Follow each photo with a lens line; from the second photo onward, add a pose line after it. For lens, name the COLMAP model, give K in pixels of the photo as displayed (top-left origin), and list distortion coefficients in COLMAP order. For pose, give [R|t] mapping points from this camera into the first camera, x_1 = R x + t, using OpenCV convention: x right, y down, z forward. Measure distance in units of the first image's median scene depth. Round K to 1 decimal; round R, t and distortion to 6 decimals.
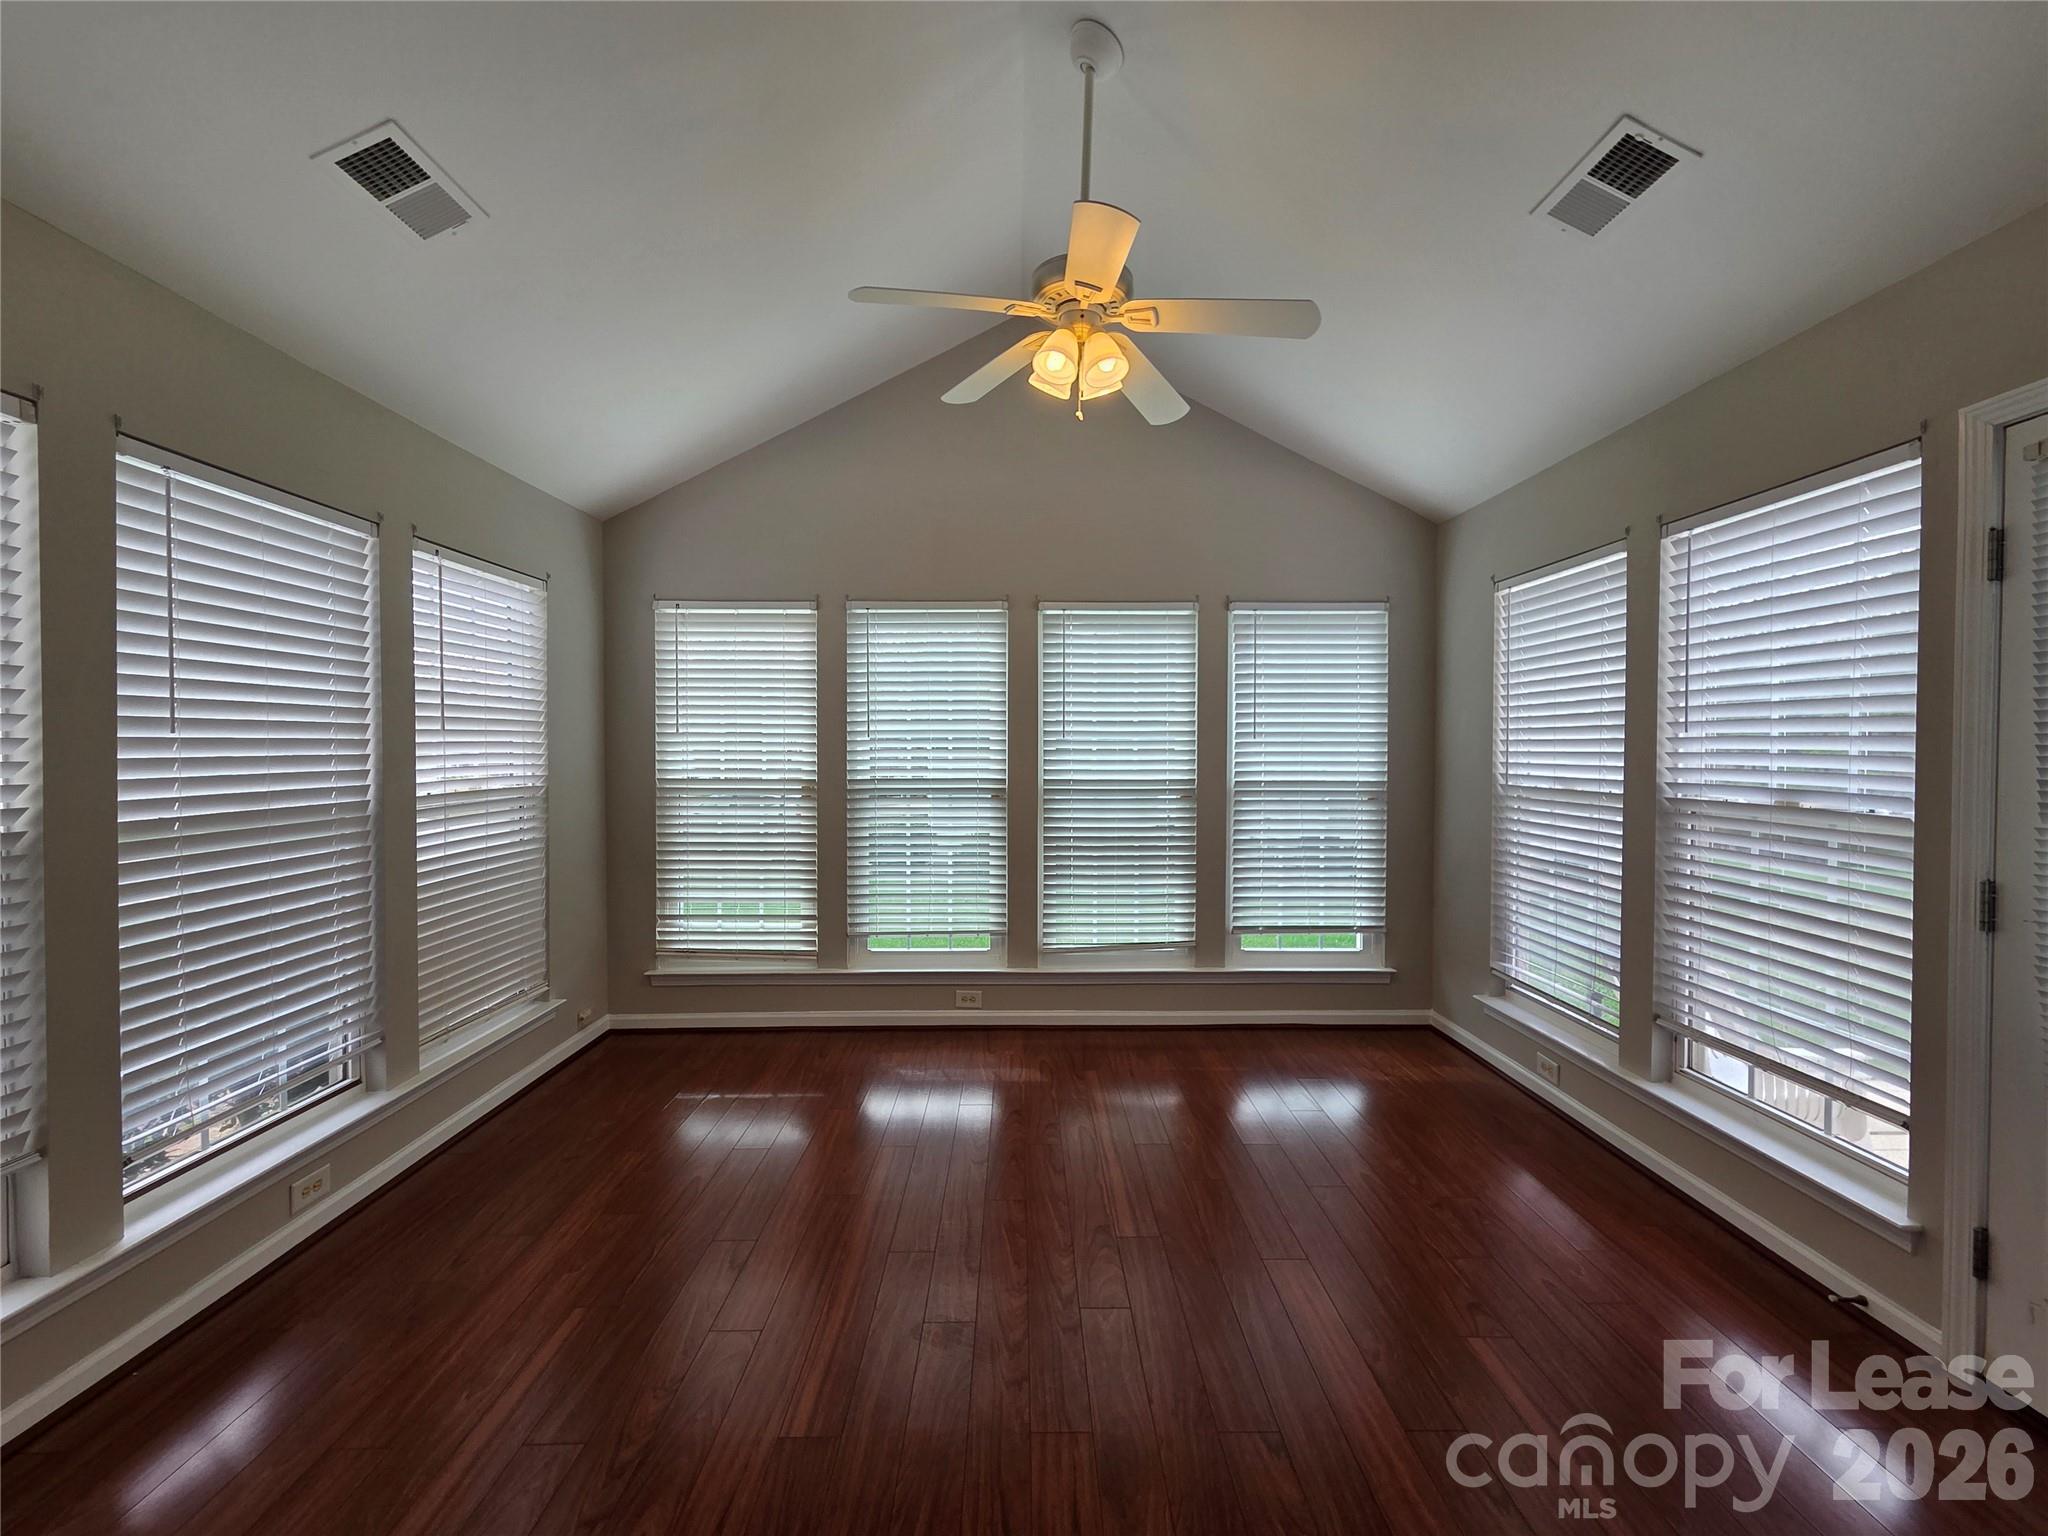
lens RADIAL K [[828.4, 0, 1025.2], [0, 828.4, 758.9], [0, 0, 1]] dist [0.000610, 0.000004]
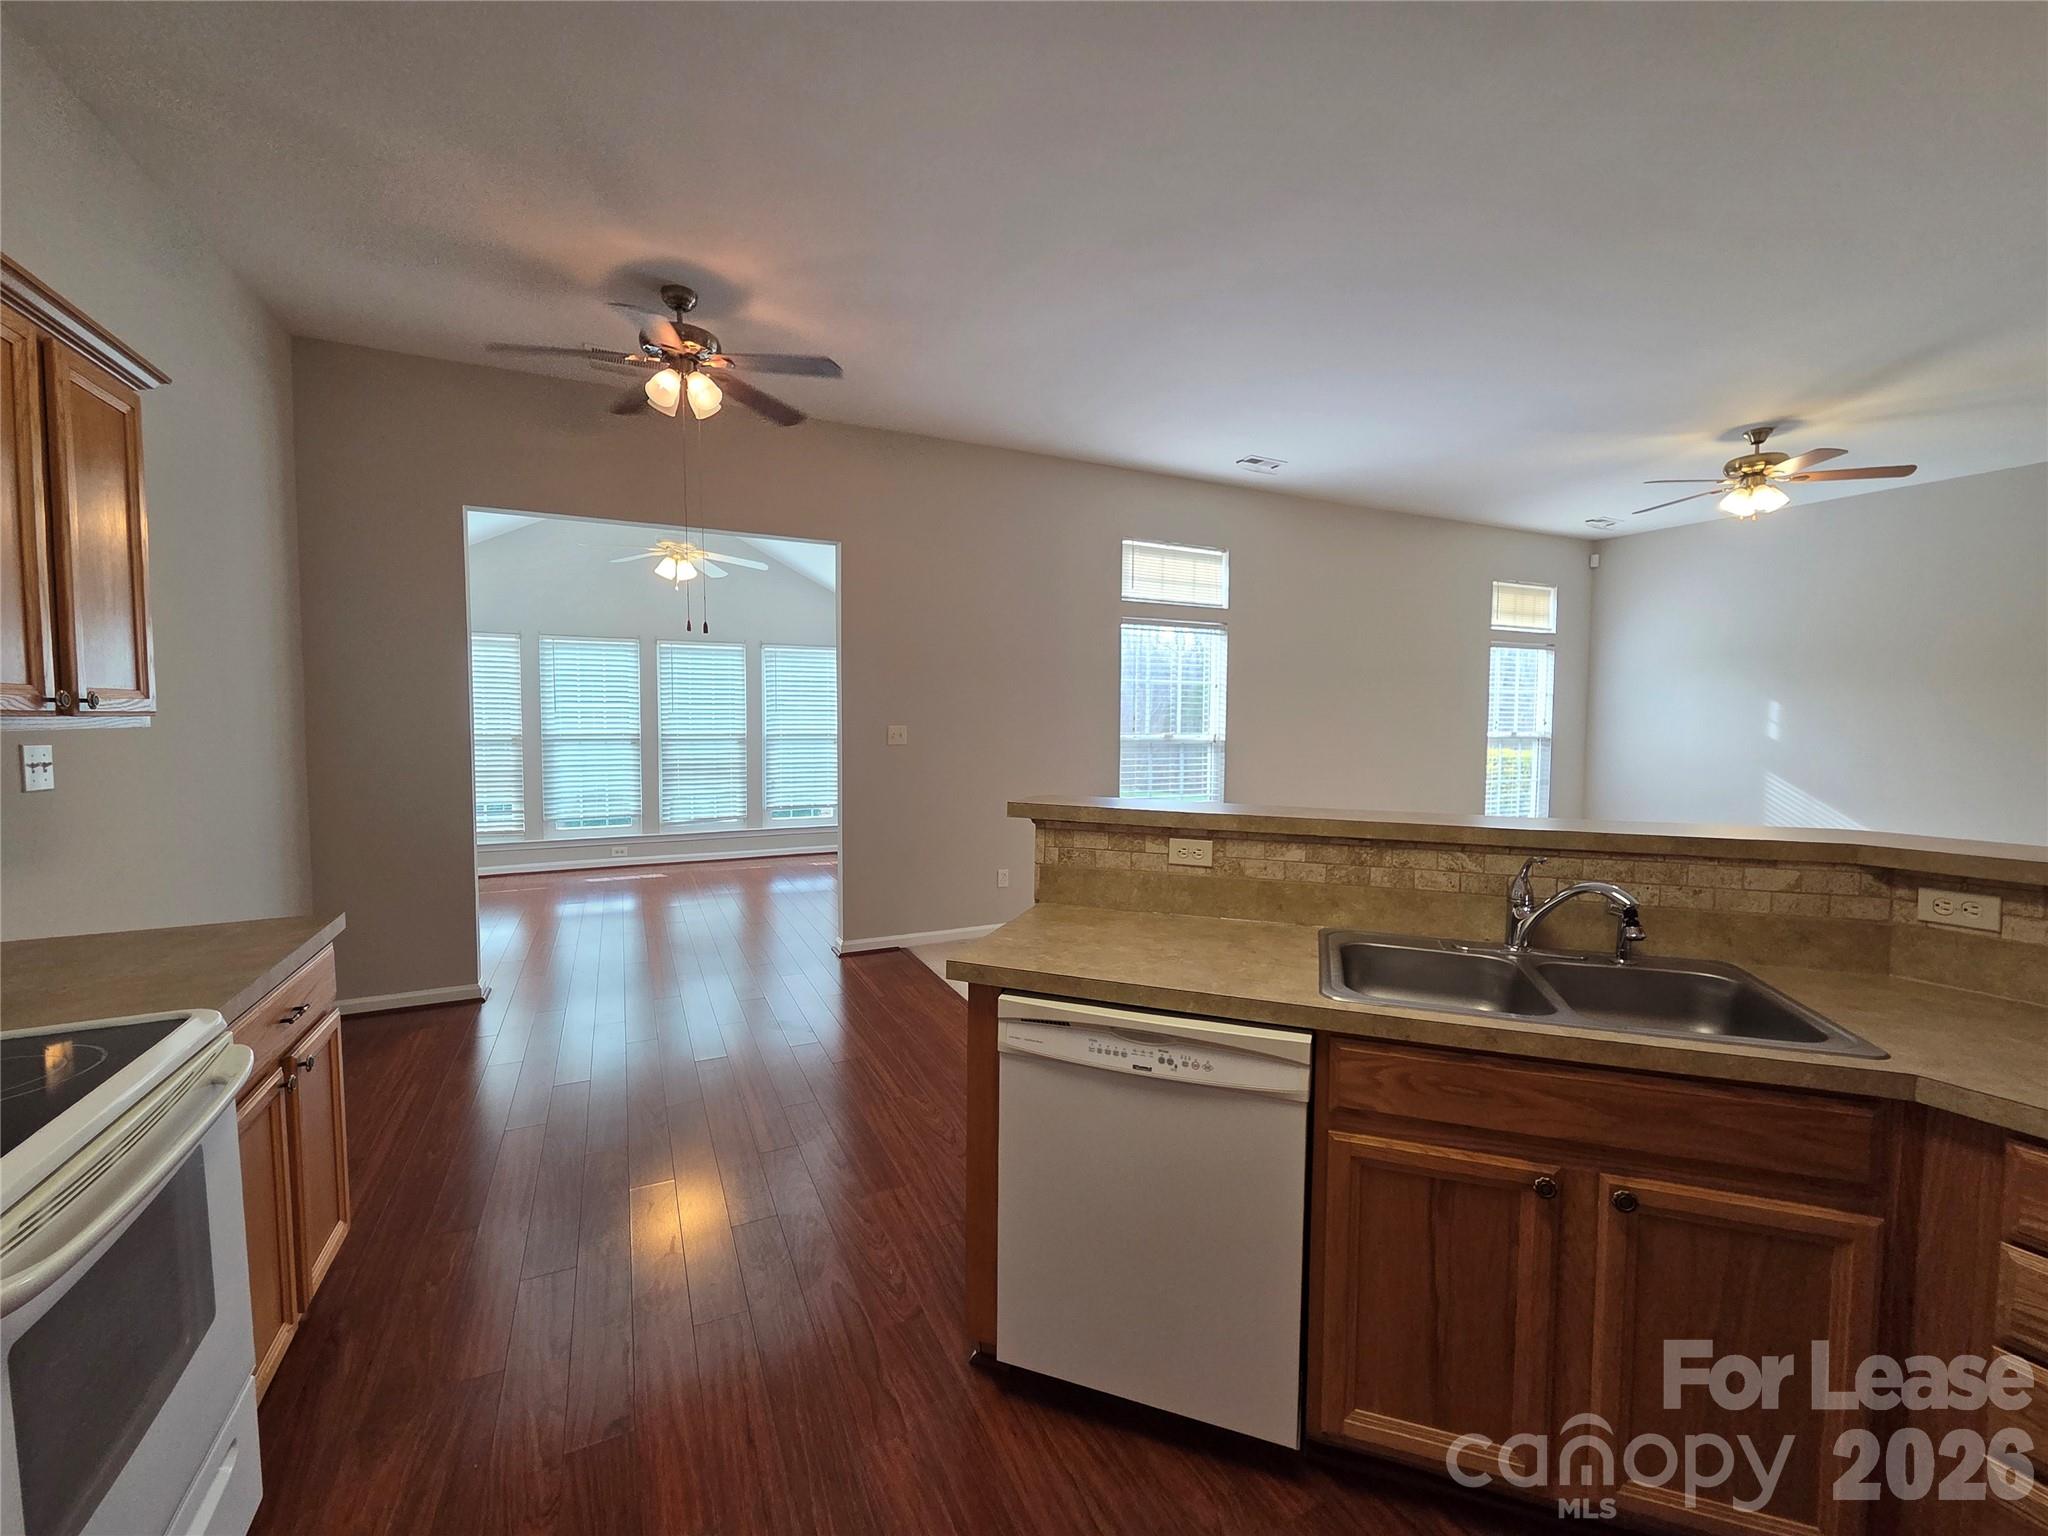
lens RADIAL K [[828.4, 0, 1031.7], [0, 828.4, 752.0], [0, 0, 1]] dist [0.000610, 0.000004]
pose [[0.898785, -0.016698, 0.438072, -0.047343], [0.000990, 0.999349, 0.036061, -0.001553], [-0.438389, -0.031977, 0.898216, -1.084121]]
